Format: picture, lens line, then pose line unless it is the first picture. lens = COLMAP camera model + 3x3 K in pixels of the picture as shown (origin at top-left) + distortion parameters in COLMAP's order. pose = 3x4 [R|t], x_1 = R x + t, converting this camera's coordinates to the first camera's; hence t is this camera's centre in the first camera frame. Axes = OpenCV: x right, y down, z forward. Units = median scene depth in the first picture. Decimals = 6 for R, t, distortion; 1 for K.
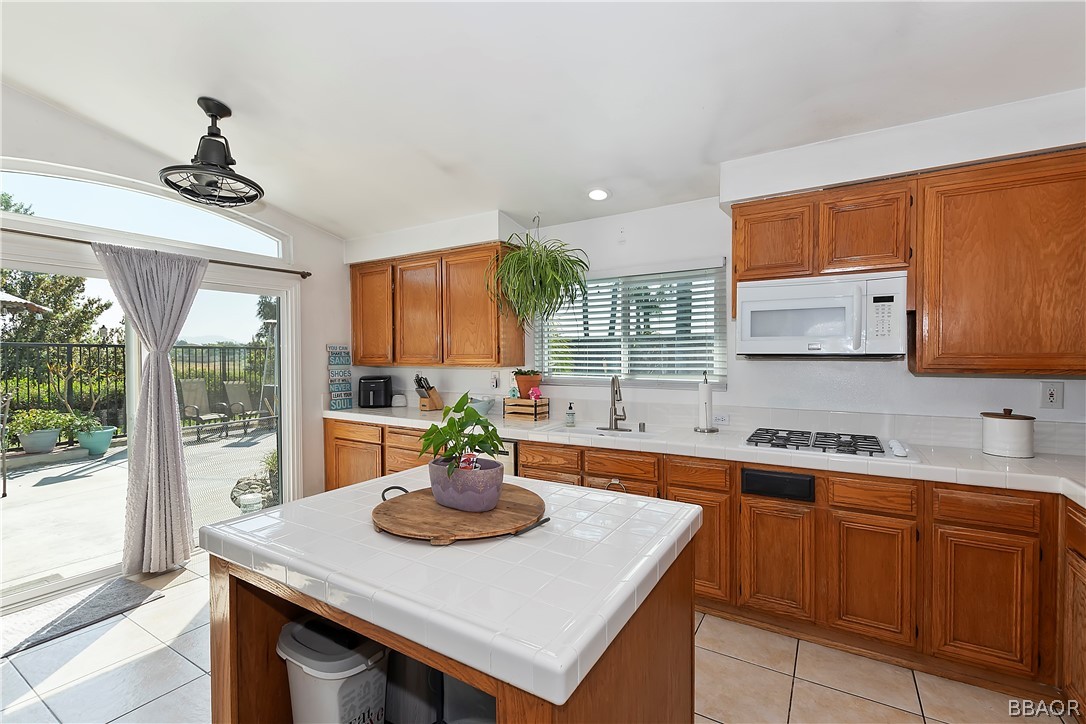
lens RADIAL K [[471.5, 0, 543.0], [0, 471.5, 362.0], [0, 0, 1]] dist [0.000098, 0.000284]
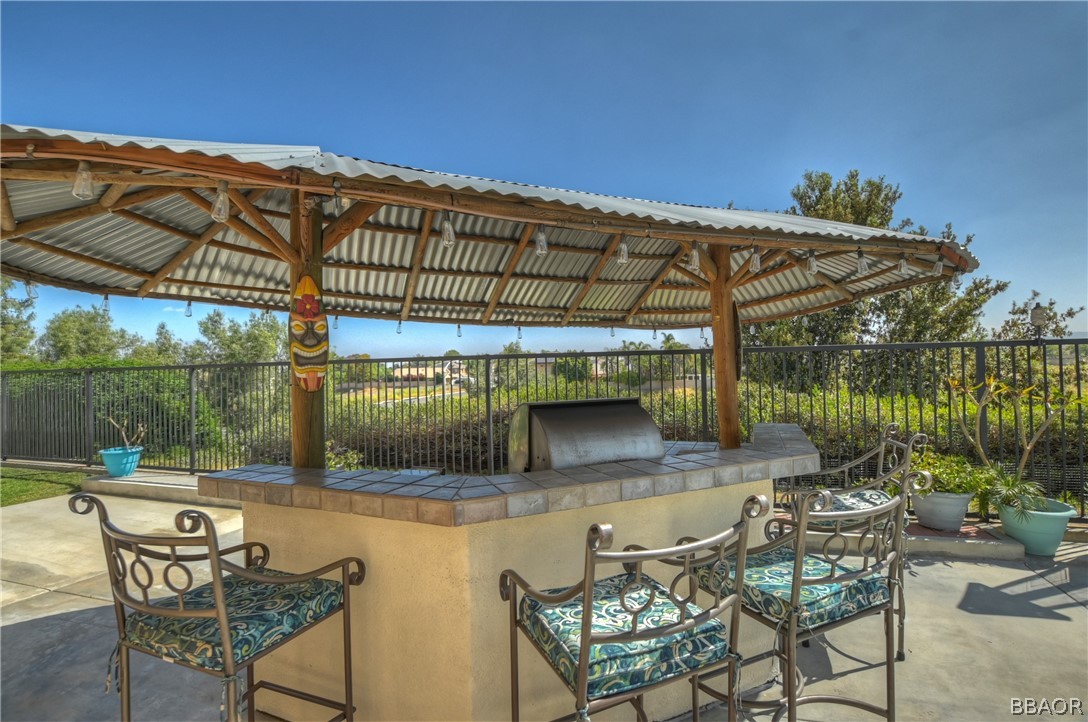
lens RADIAL K [[486.7, 0, 537.4], [0, 486.7, 361.3], [0, 0, 1]] dist [-0.001265, -0.000807]
pose [[0.113444, -0.010594, -0.993488, -1.003966], [0.005743, 0.999933, -0.010007, -0.028980], [0.993528, -0.004570, 0.113497, 0.836655]]
